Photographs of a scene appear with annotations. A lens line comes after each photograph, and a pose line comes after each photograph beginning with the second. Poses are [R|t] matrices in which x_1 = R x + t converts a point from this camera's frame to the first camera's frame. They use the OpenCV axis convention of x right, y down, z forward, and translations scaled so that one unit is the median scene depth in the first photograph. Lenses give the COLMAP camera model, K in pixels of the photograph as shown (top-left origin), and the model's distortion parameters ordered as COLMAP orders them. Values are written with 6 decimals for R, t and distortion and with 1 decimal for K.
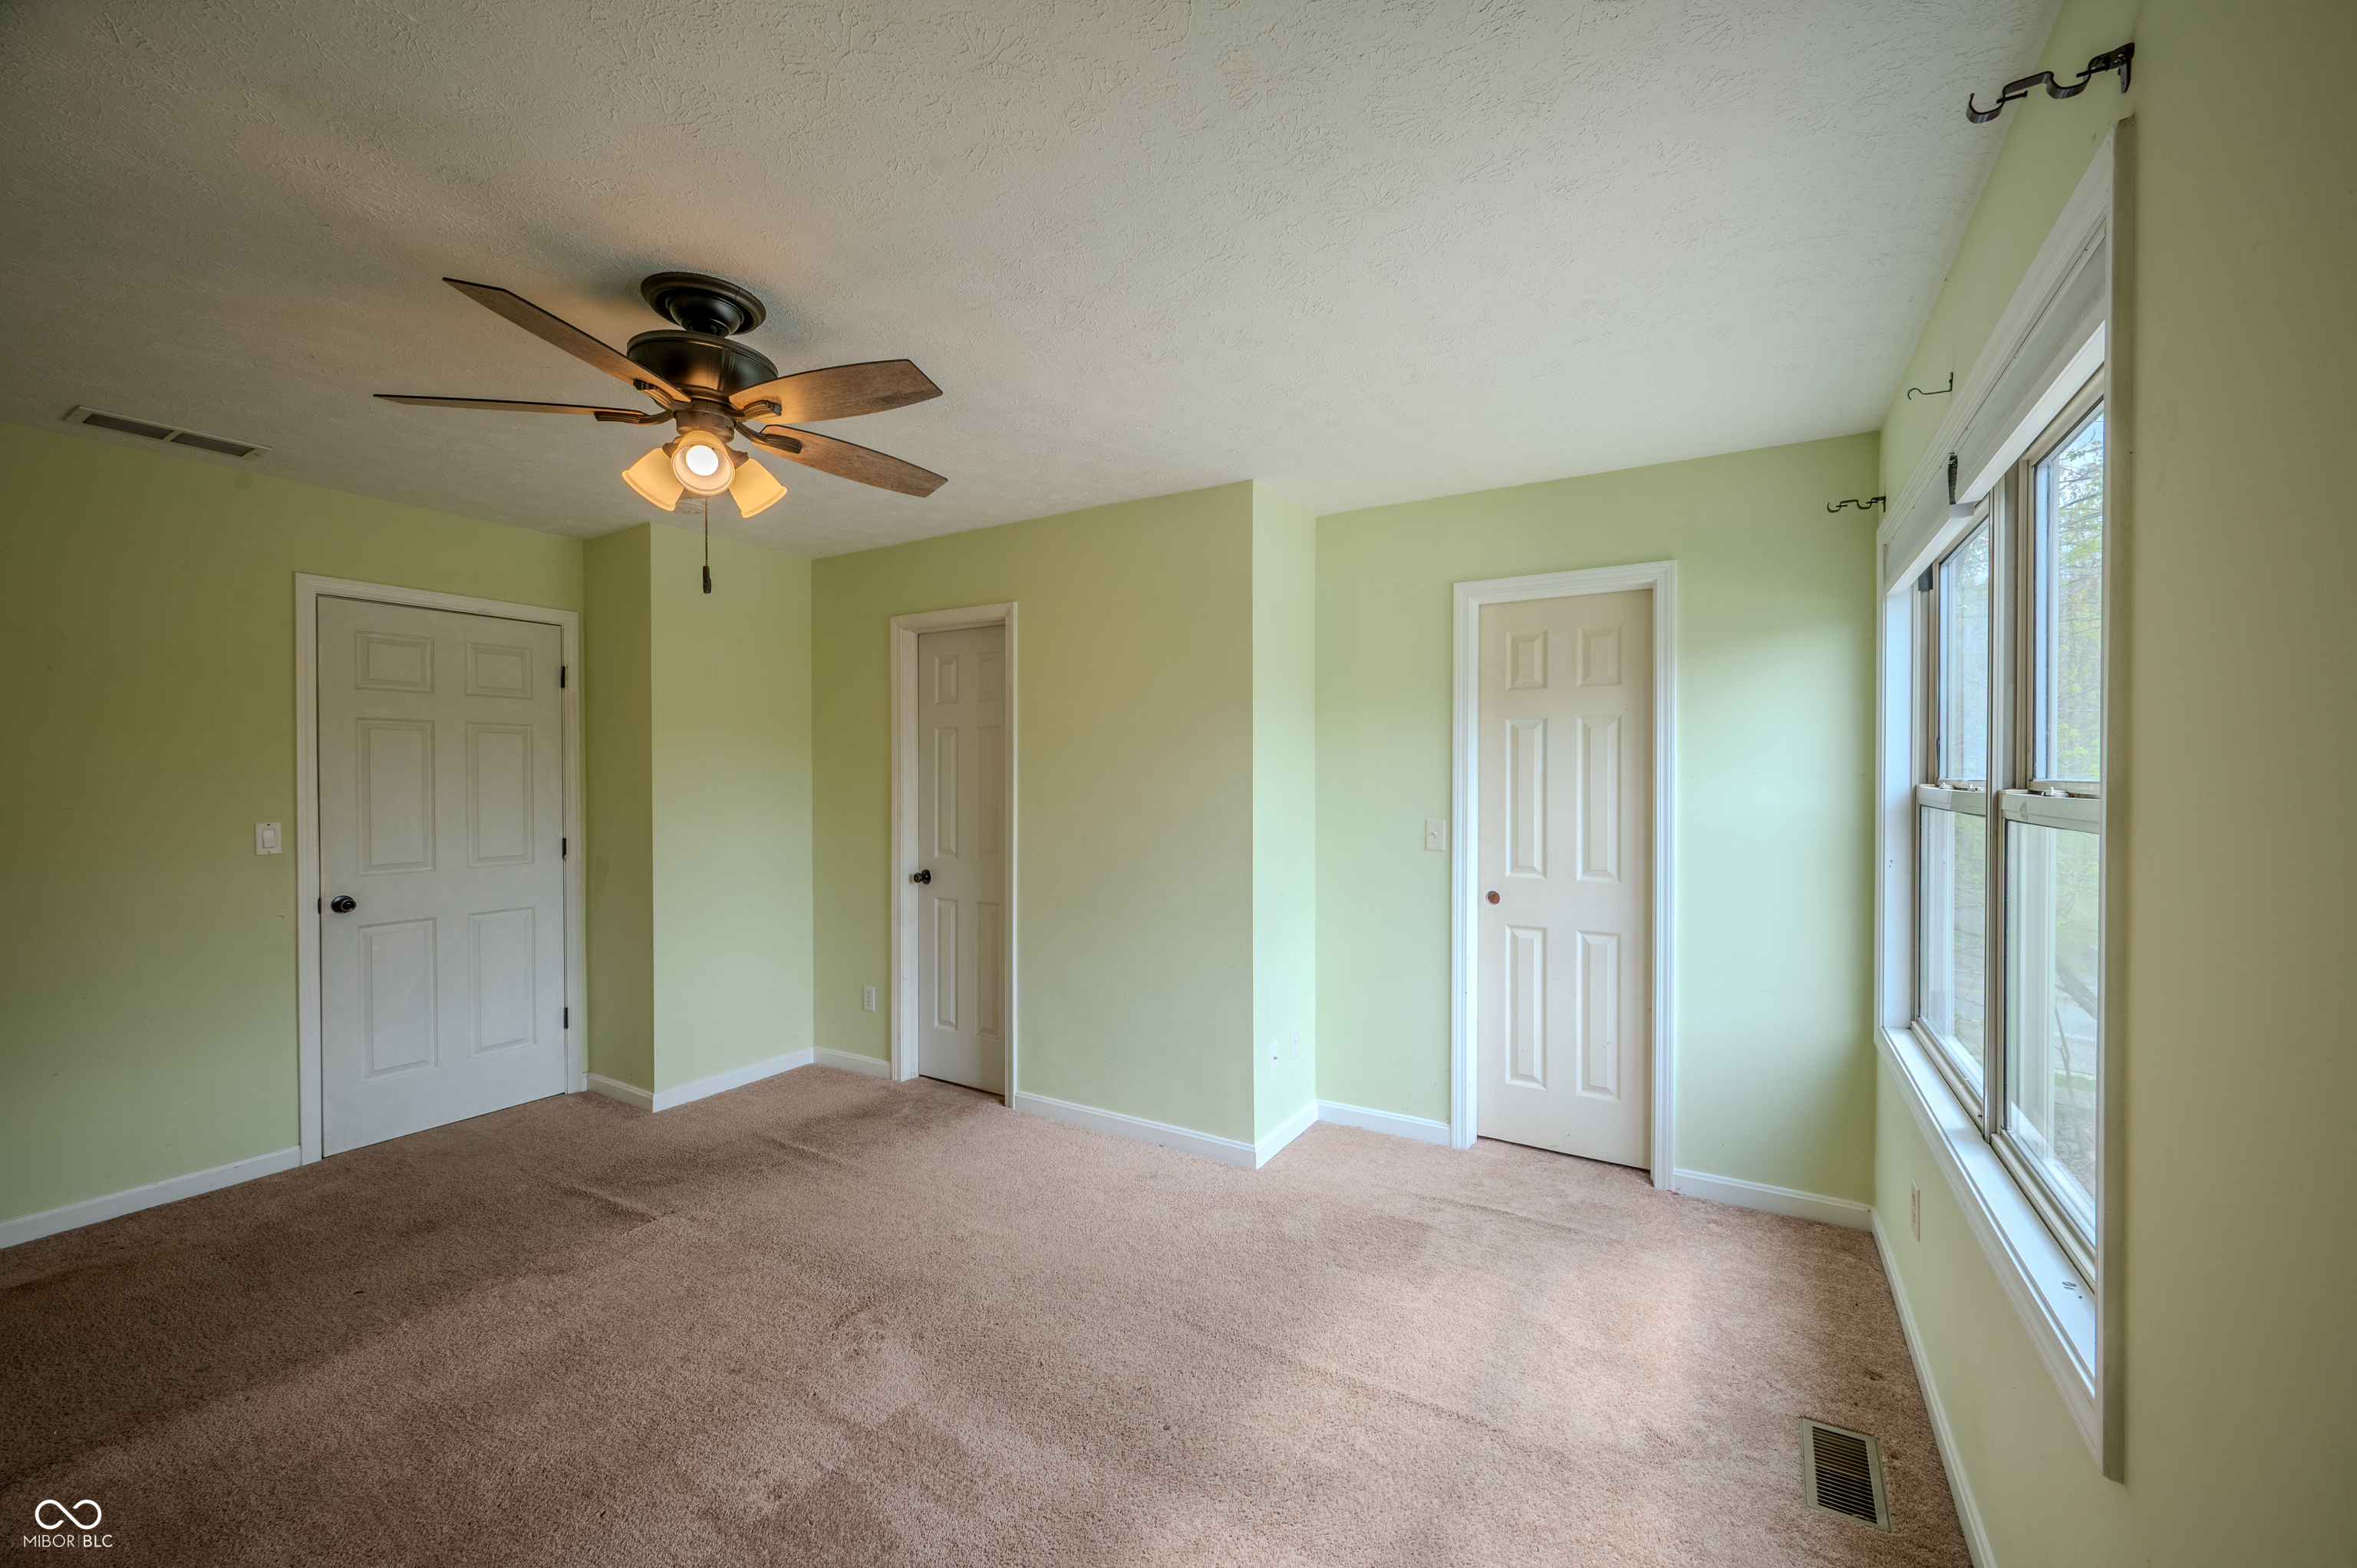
lens RADIAL K [[930.5, 0, 1176.3], [0, 930.5, 779.4], [0, 0, 1]] dist [0.000822, 0.000034]
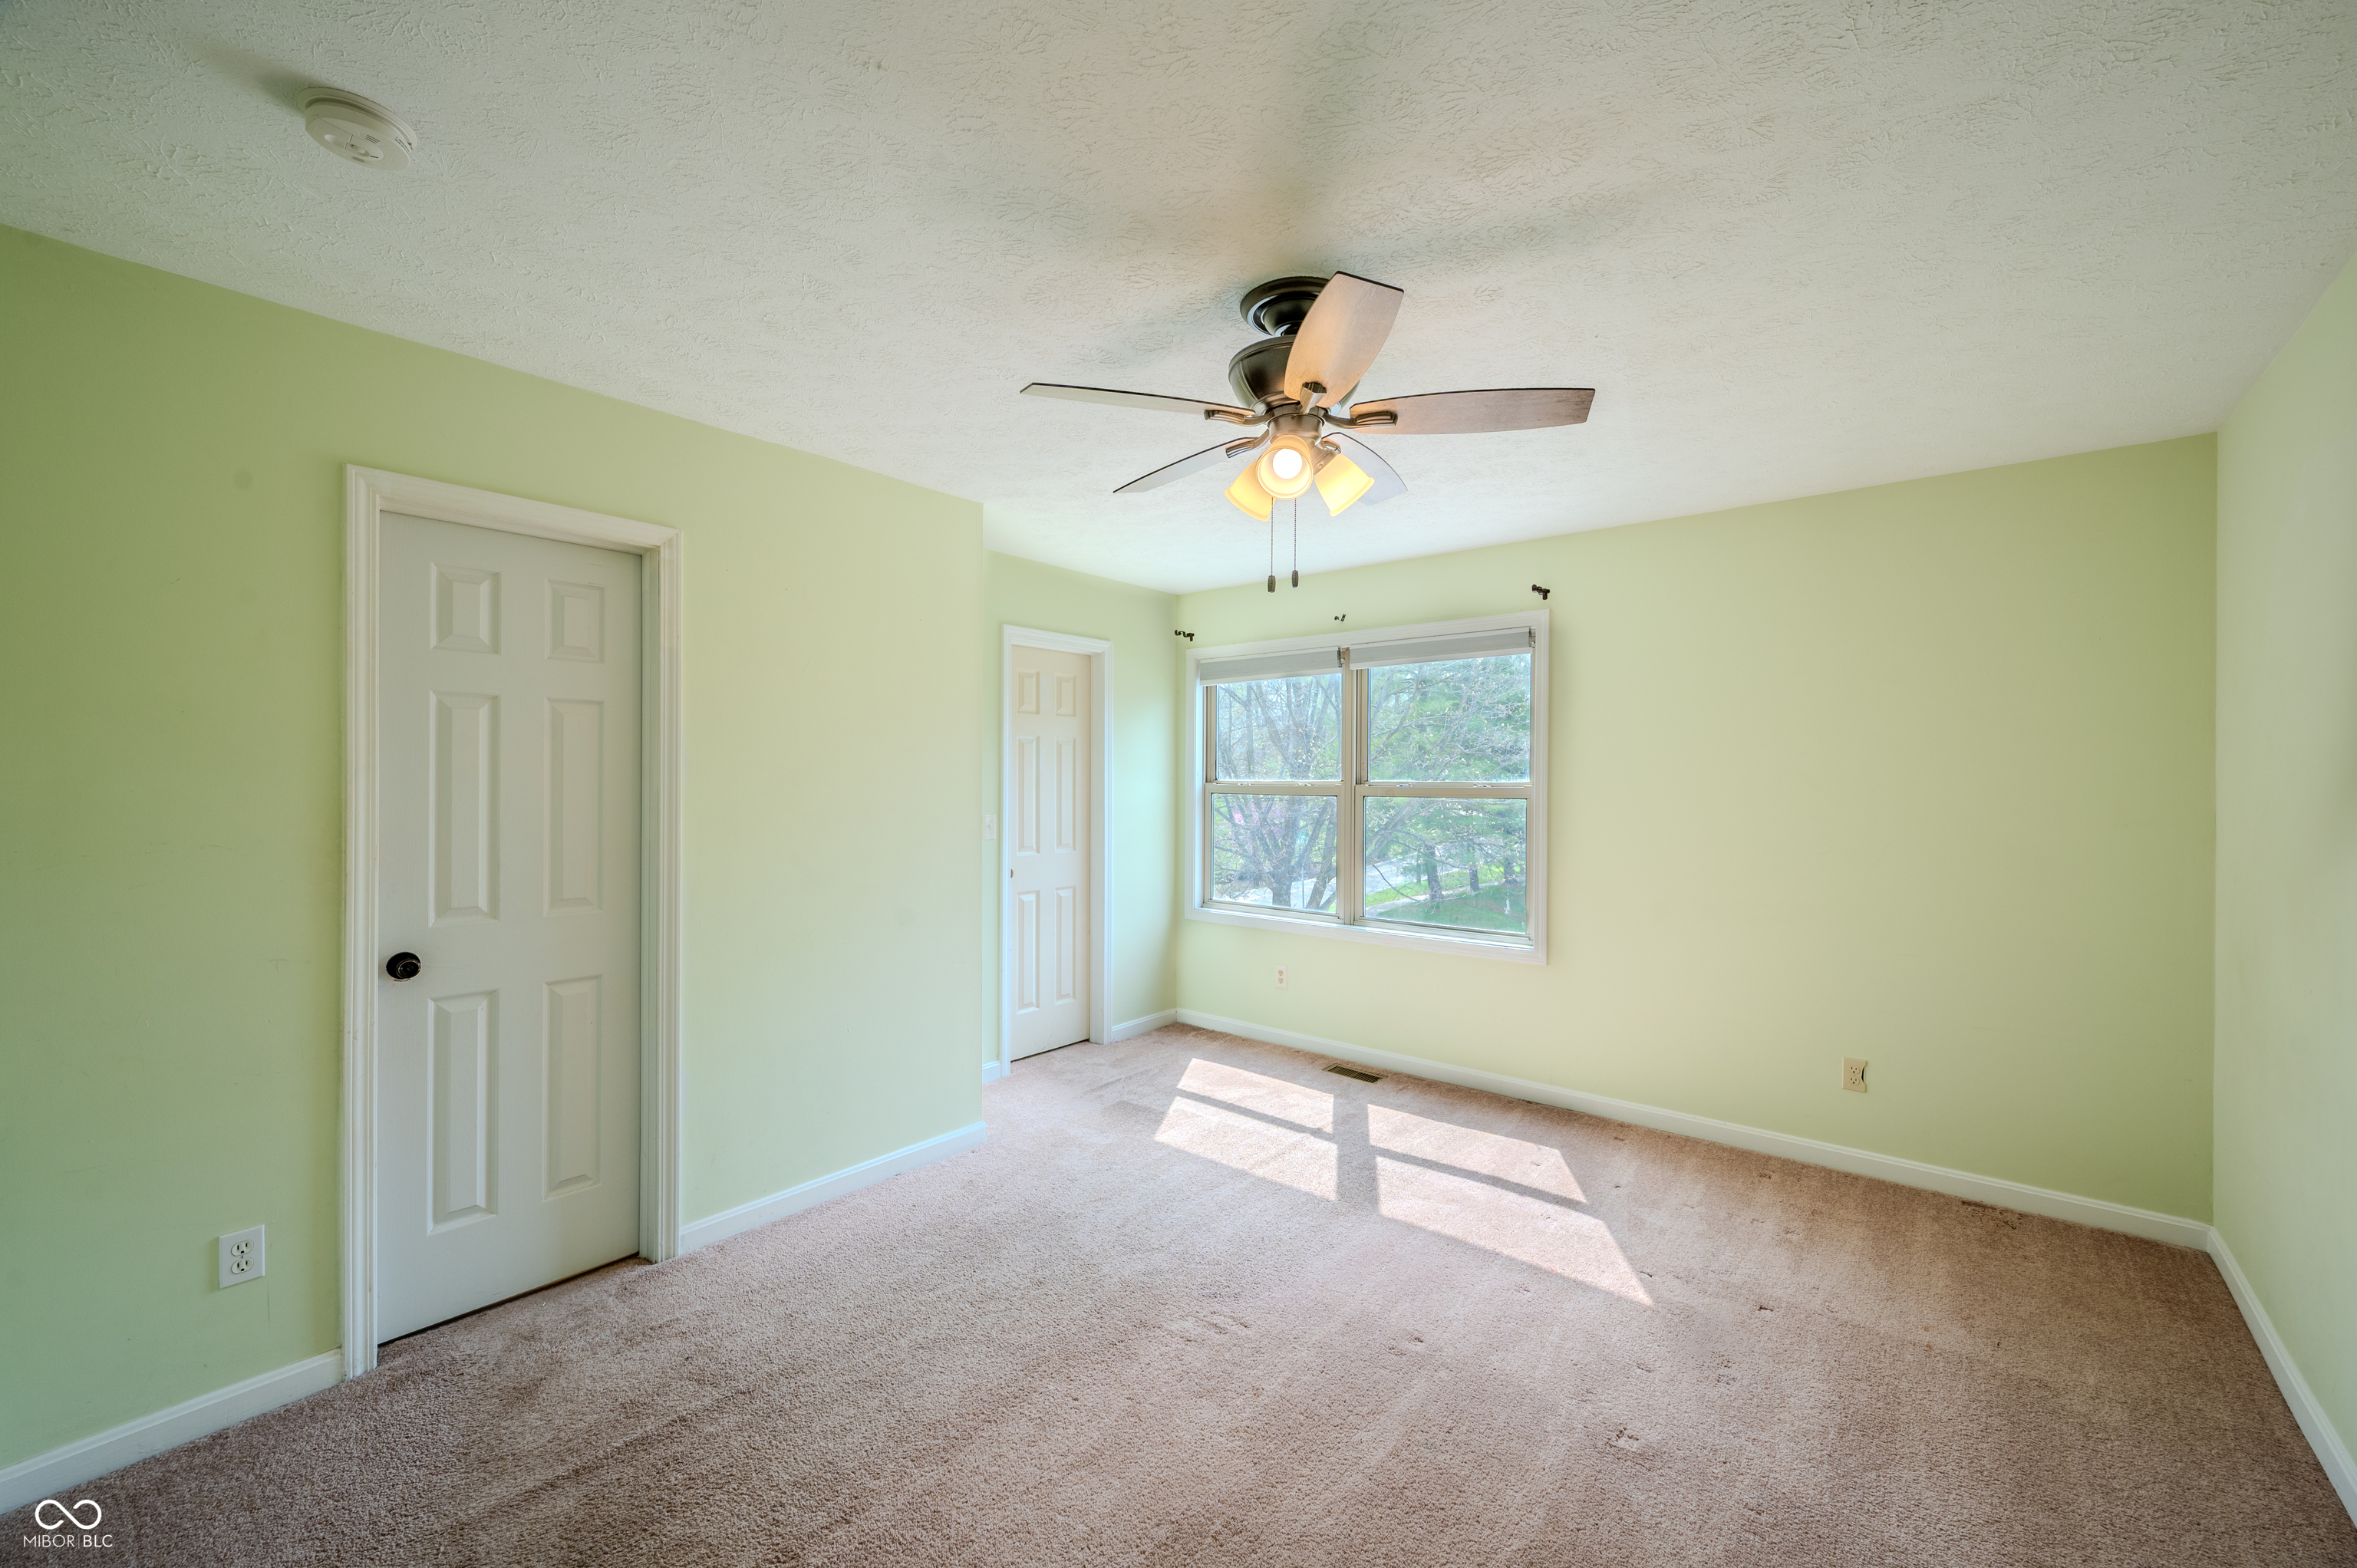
lens RADIAL K [[930.5, 0, 1176.3], [0, 930.5, 779.4], [0, 0, 1]] dist [0.000822, 0.000034]
pose [[0.150565, 0.001659, 0.988599, -0.955778], [0.008436, 0.999960, -0.002963, 0.003457], [-0.988564, 0.008786, 0.150545, 0.619333]]
